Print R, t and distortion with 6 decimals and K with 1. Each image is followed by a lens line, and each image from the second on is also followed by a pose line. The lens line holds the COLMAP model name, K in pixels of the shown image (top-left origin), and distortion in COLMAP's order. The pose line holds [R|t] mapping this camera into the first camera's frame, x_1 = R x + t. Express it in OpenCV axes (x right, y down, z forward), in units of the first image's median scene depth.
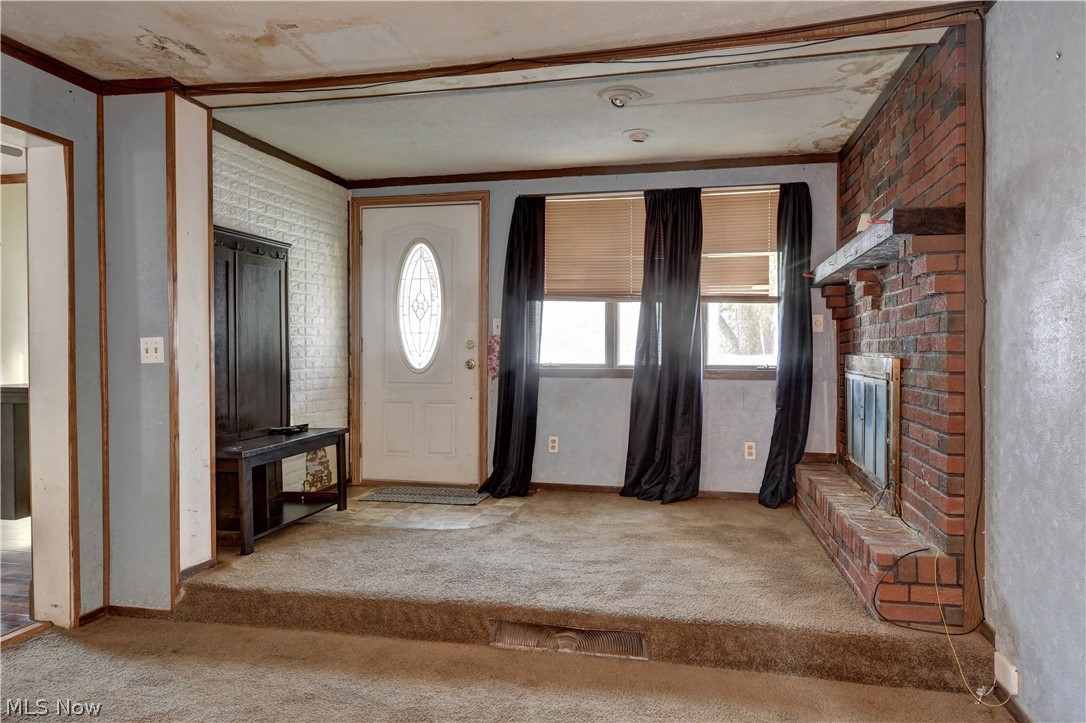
lens RADIAL K [[723.7, 0, 542.9], [0, 723.7, 361.0], [0, 0, 1]] dist [-0.003520, -0.002585]
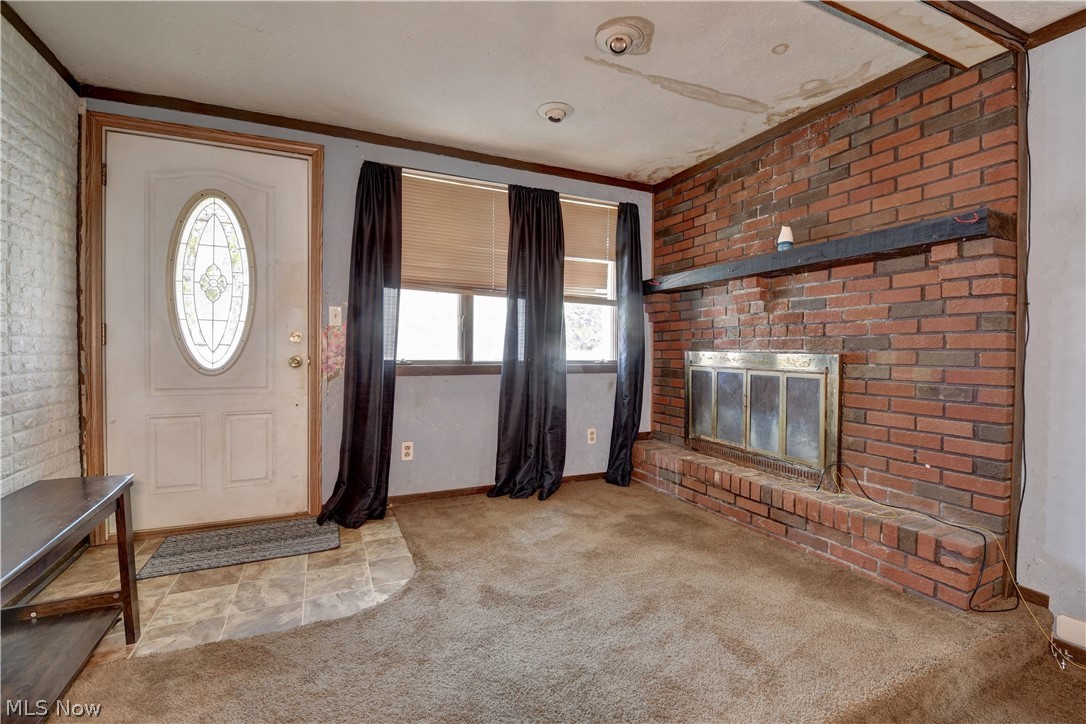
lens RADIAL K [[477.8, 0, 546.9], [0, 477.8, 357.9], [0, 0, 1]] dist [-0.009550, -0.005551]
pose [[0.789598, -0.008361, 0.613568, -0.213552], [0.003518, 0.999952, 0.009099, -0.004218], [-0.613615, -0.005026, 0.789590, 0.441852]]
